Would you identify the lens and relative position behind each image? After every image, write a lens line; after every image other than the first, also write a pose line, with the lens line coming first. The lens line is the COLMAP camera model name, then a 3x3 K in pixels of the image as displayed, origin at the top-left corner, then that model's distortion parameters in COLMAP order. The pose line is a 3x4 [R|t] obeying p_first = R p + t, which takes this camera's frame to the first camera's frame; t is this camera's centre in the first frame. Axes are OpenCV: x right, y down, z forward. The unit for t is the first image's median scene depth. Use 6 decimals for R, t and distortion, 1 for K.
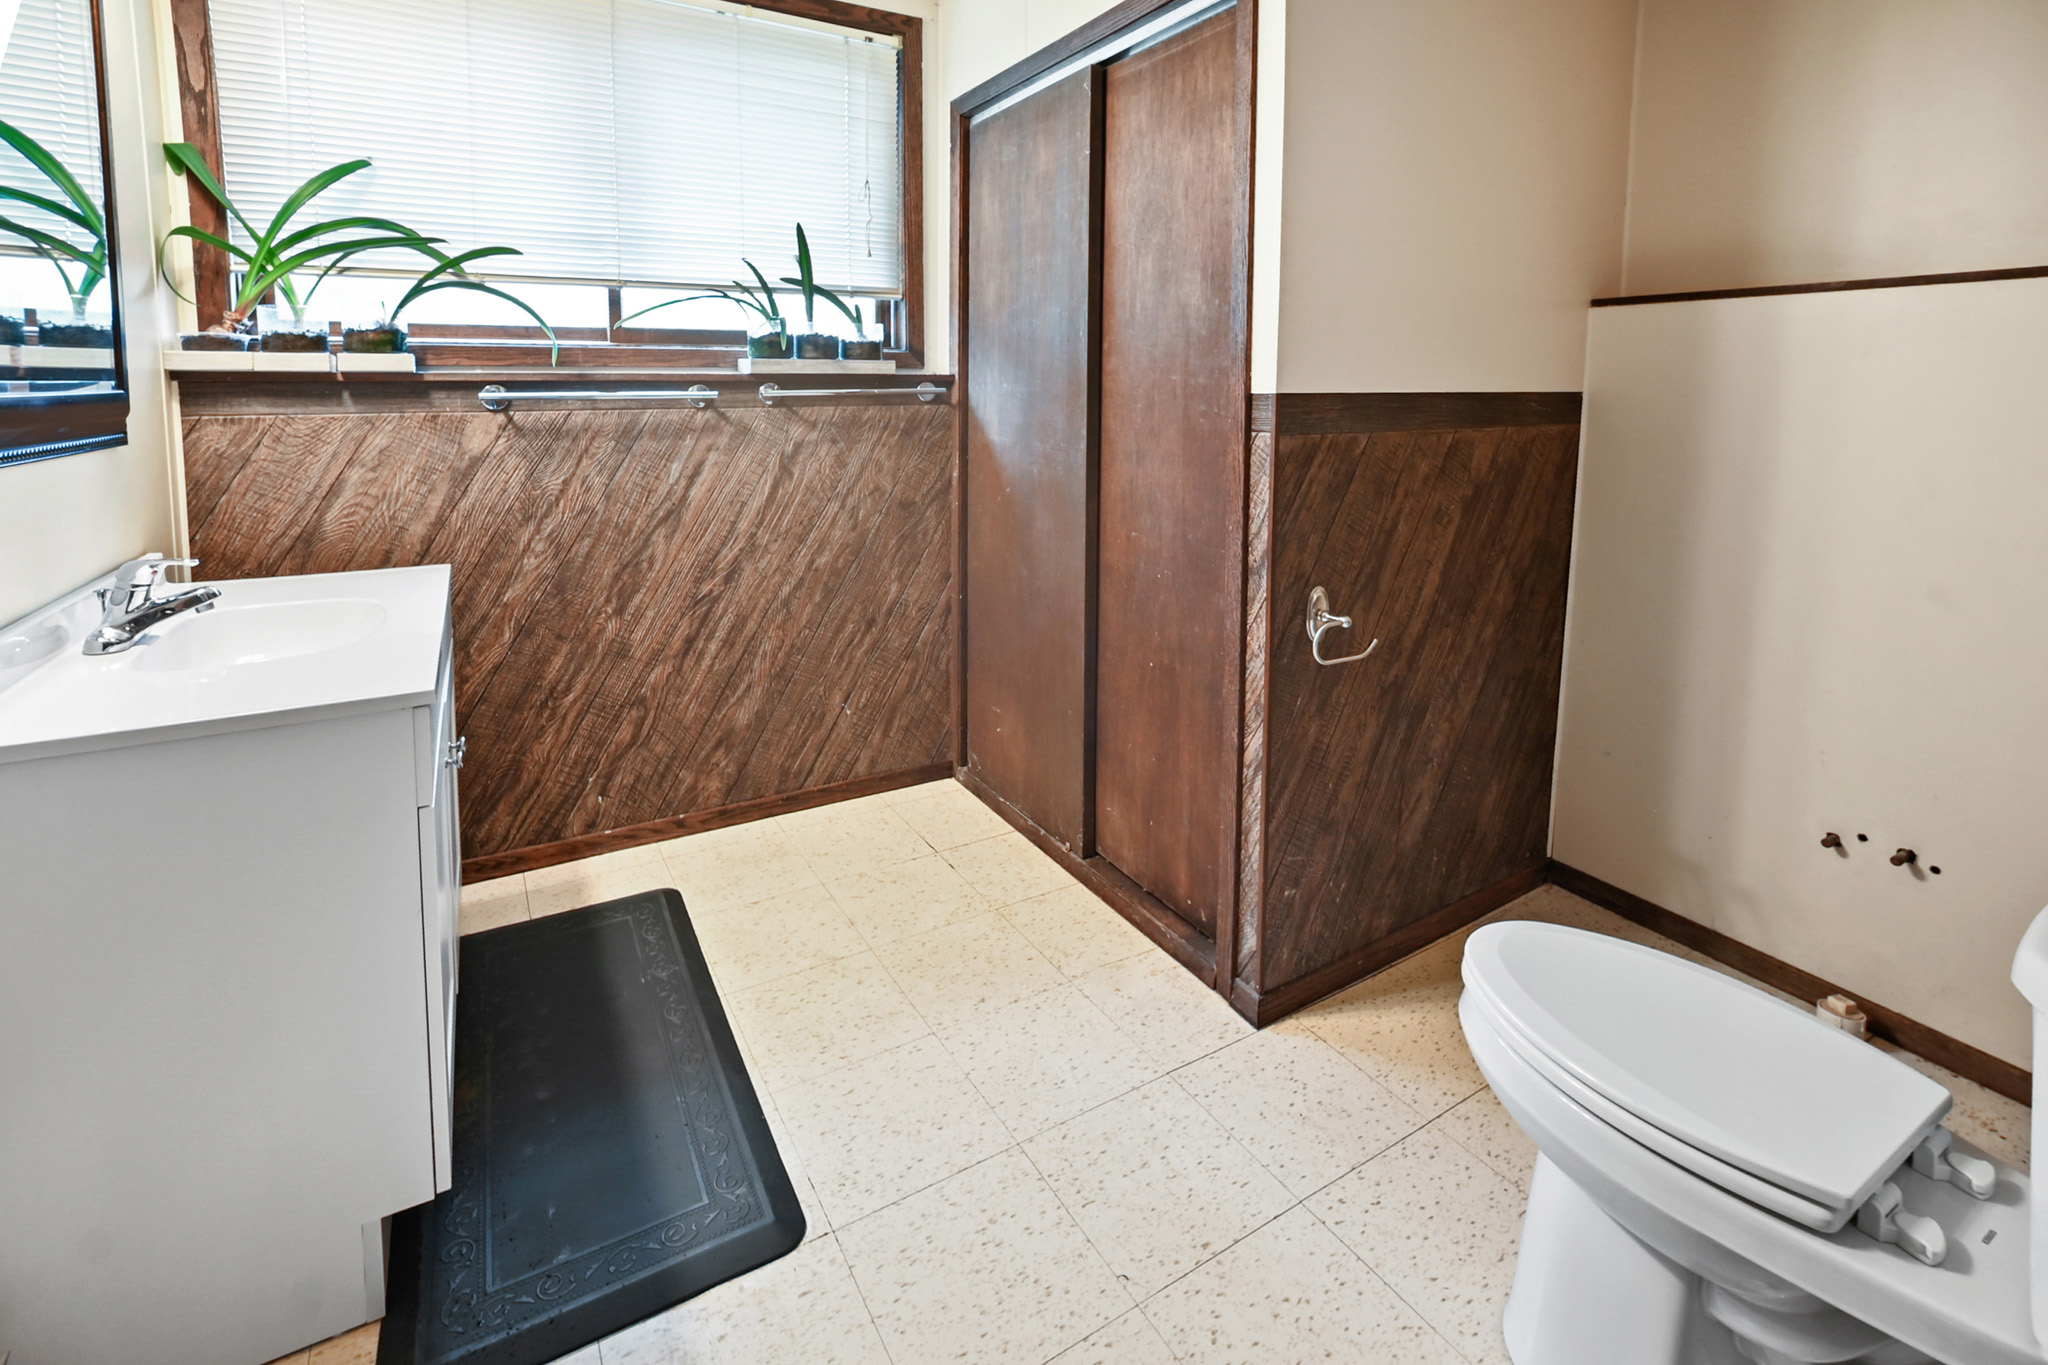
lens RADIAL K [[846.8, 0, 1019.7], [0, 846.8, 627.1], [0, 0, 1]] dist [0.000294, 0.000018]
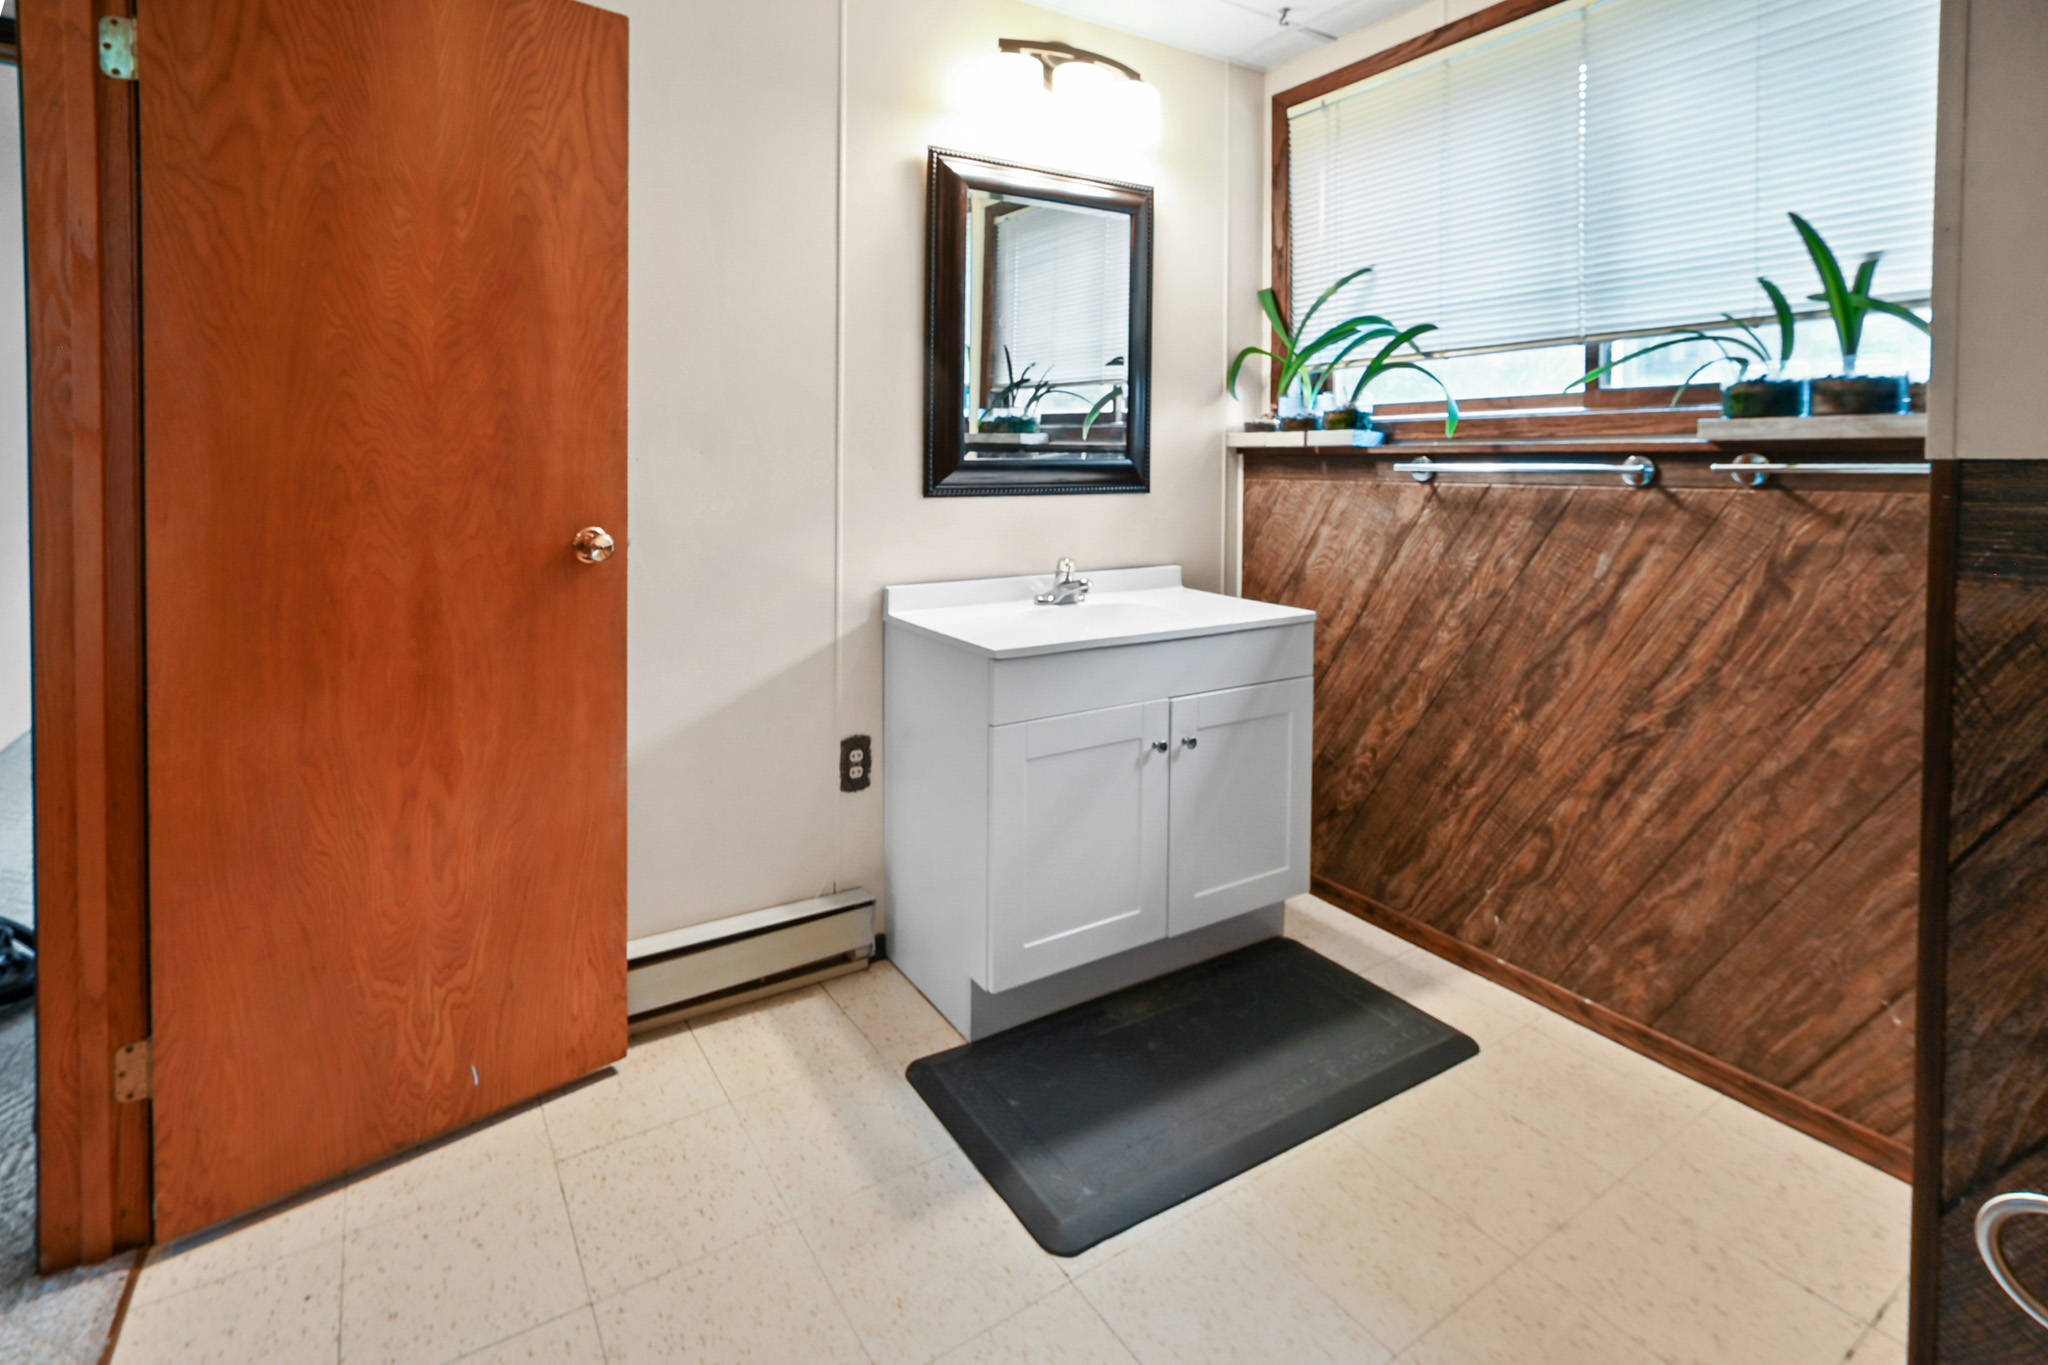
lens RADIAL K [[981.3, 0, 1024.0], [0, 981.3, 682.5], [0, 0, 1]] dist [-0.000717, 0.000161]
pose [[0.046837, 0.222157, -0.973885, 0.485551], [-0.276150, 0.939838, 0.201109, -0.113579], [0.959973, 0.259519, 0.105368, 0.405440]]
